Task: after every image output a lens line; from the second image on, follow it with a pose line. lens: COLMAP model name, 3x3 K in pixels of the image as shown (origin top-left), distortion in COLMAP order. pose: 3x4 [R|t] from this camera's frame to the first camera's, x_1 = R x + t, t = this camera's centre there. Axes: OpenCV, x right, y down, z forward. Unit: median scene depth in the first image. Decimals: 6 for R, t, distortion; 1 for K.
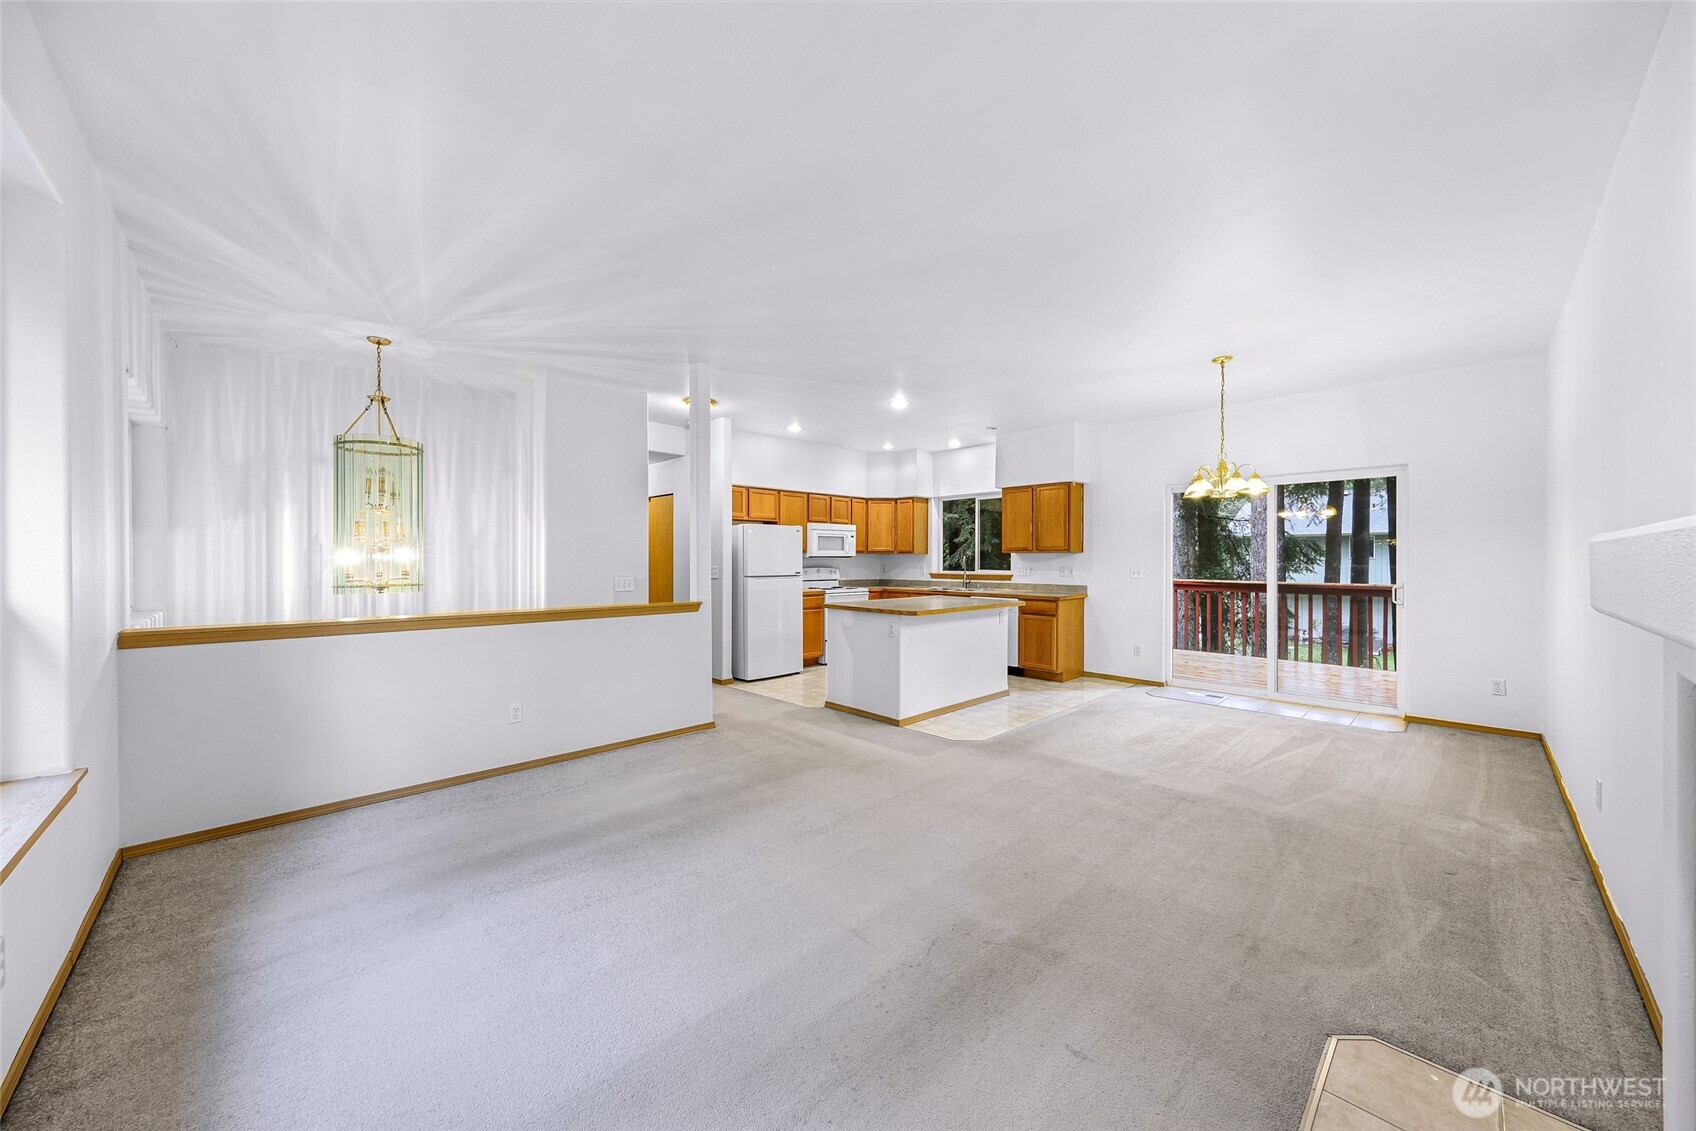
lens RADIAL K [[595.9, 0, 841.8], [0, 595.9, 563.7], [0, 0, 1]] dist [0.005155, -0.000116]
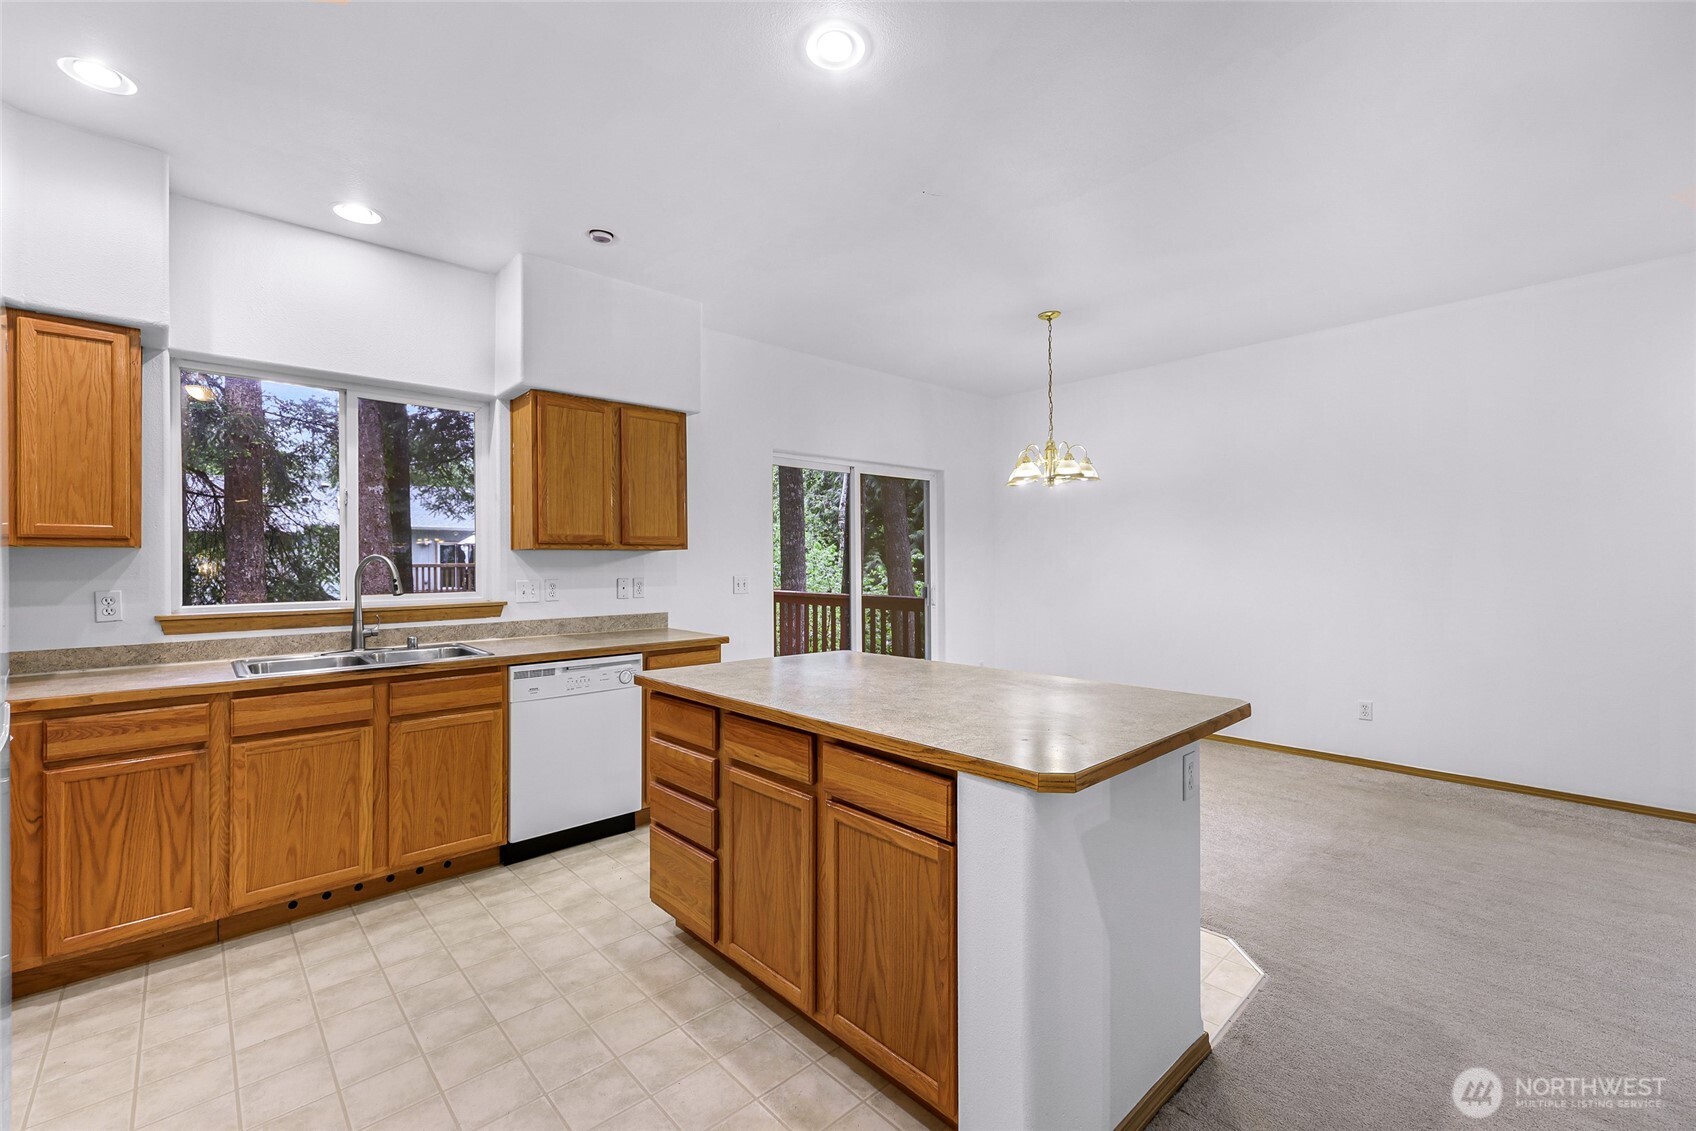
lens RADIAL K [[712.0, 0, 834.2], [0, 712.0, 559.2], [0, 0, 1]] dist [0.008786, -0.002377]
pose [[0.027404, 0.002086, 0.999622, -0.218108], [0.013579, 0.999905, -0.002459, -0.007195], [-0.999532, 0.013642, 0.027373, 0.812961]]
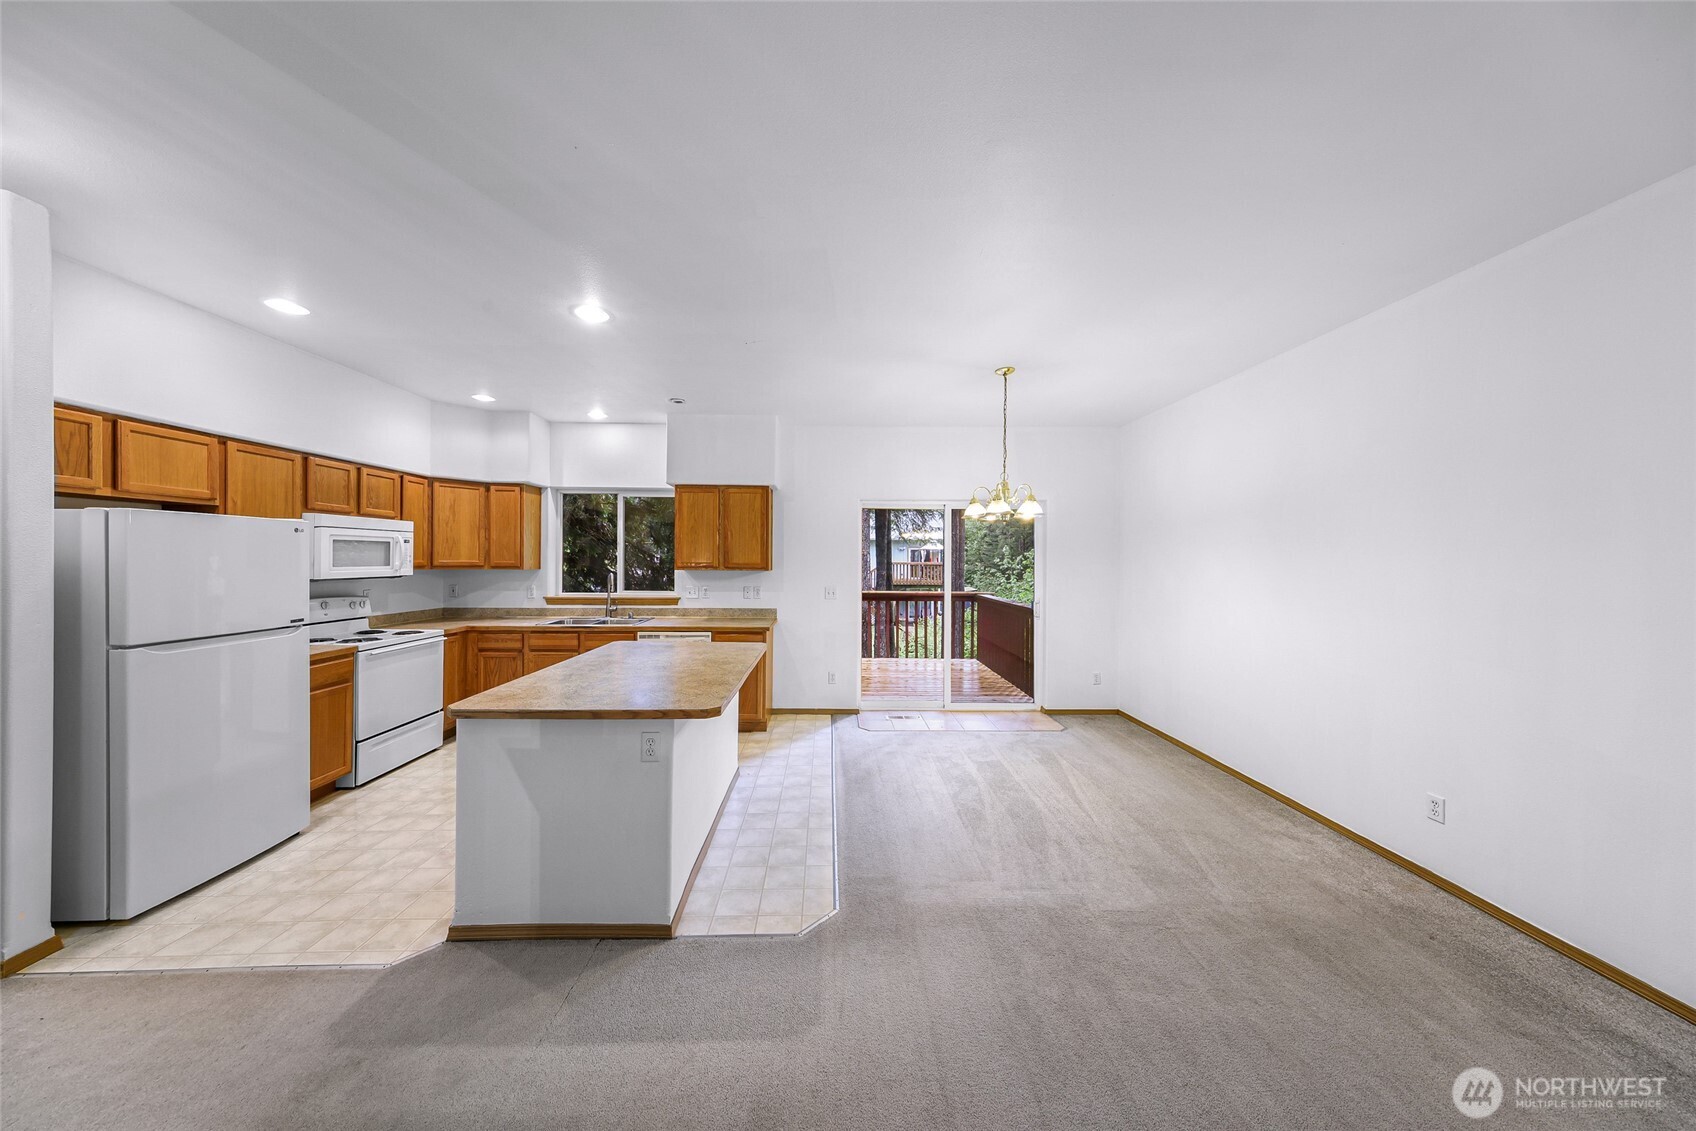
lens RADIAL K [[540.8, 0, 838.6], [0, 540.8, 562.4], [0, 0, 1]] dist [0.006119, -0.000074]
pose [[0.679889, -0.001410, 0.733314, -0.096481], [0.000055, 0.999998, 0.001872, -0.030419], [-0.733315, -0.001232, 0.679887, 0.396062]]
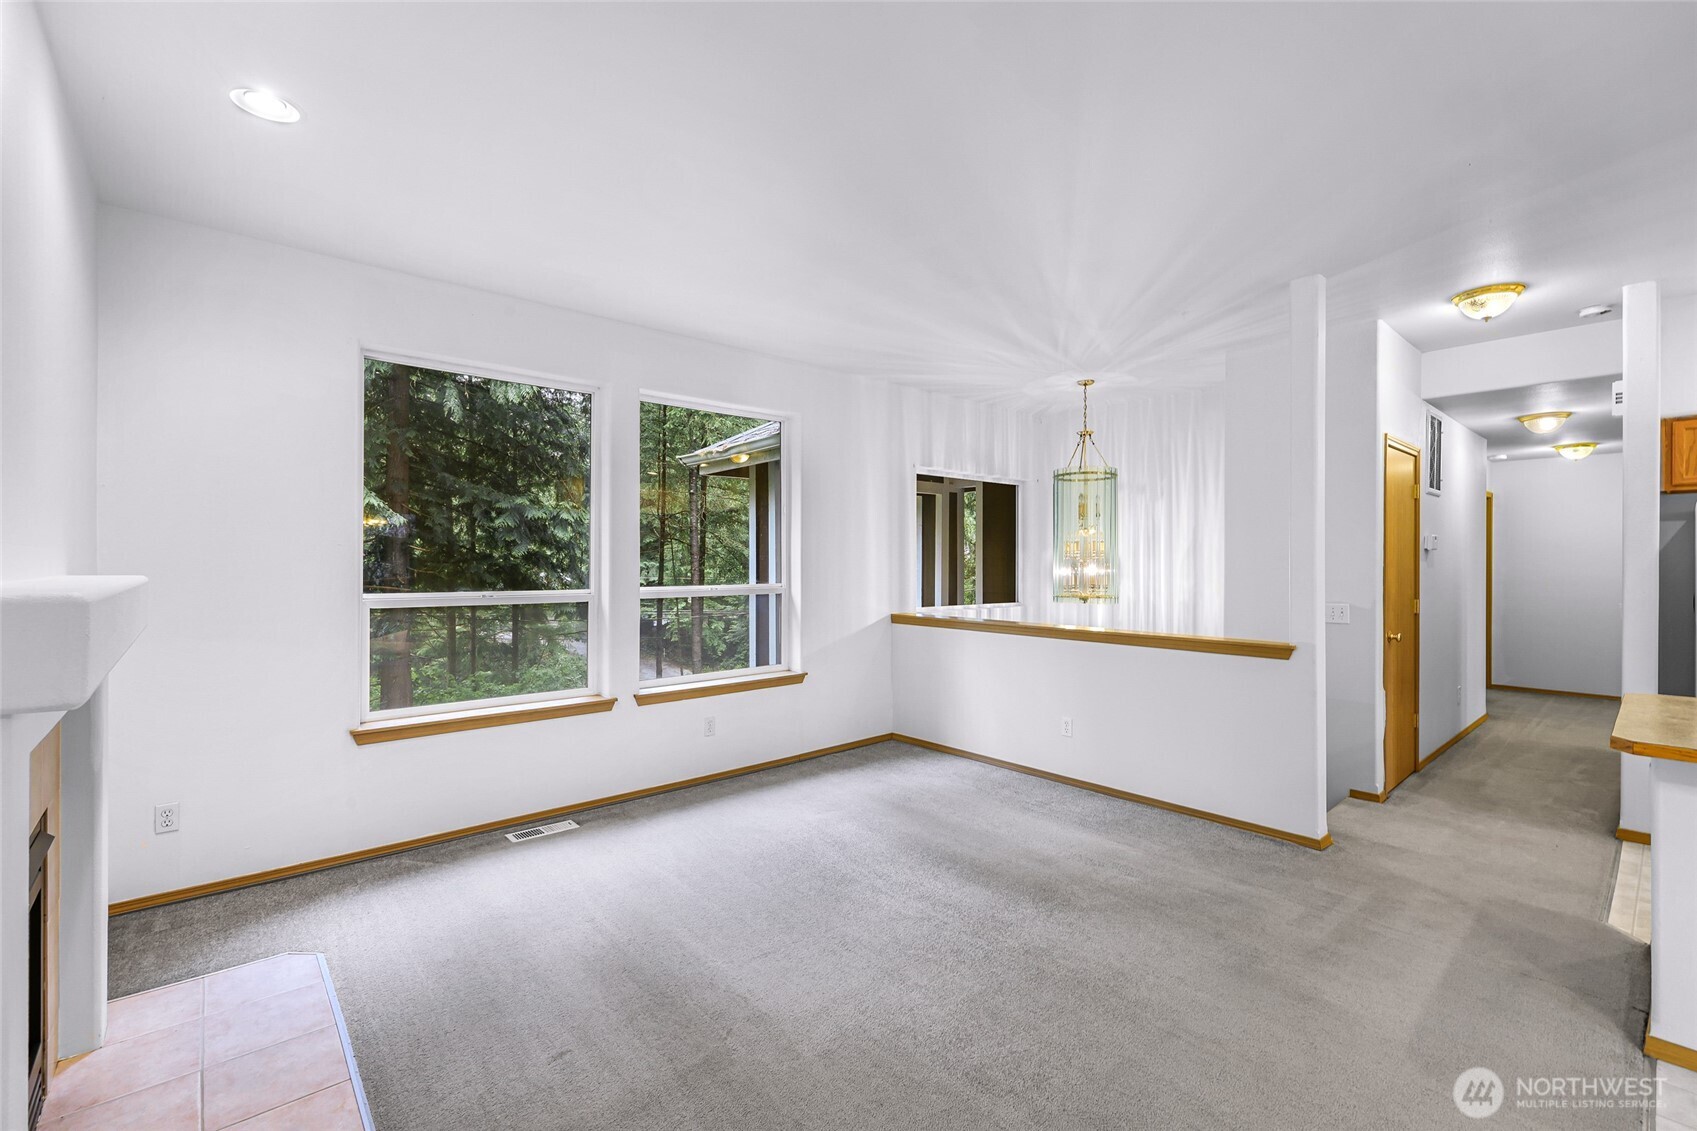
lens RADIAL K [[737.9, 0, 846.9], [0, 737.9, 561.5], [0, 0, 1]] dist [0.007619, -0.001203]
pose [[-0.040546, -0.000104, -0.999178, 0.387970], [-0.006435, 0.999979, 0.000157, -0.016251], [0.999157, 0.006436, -0.040545, 0.357095]]
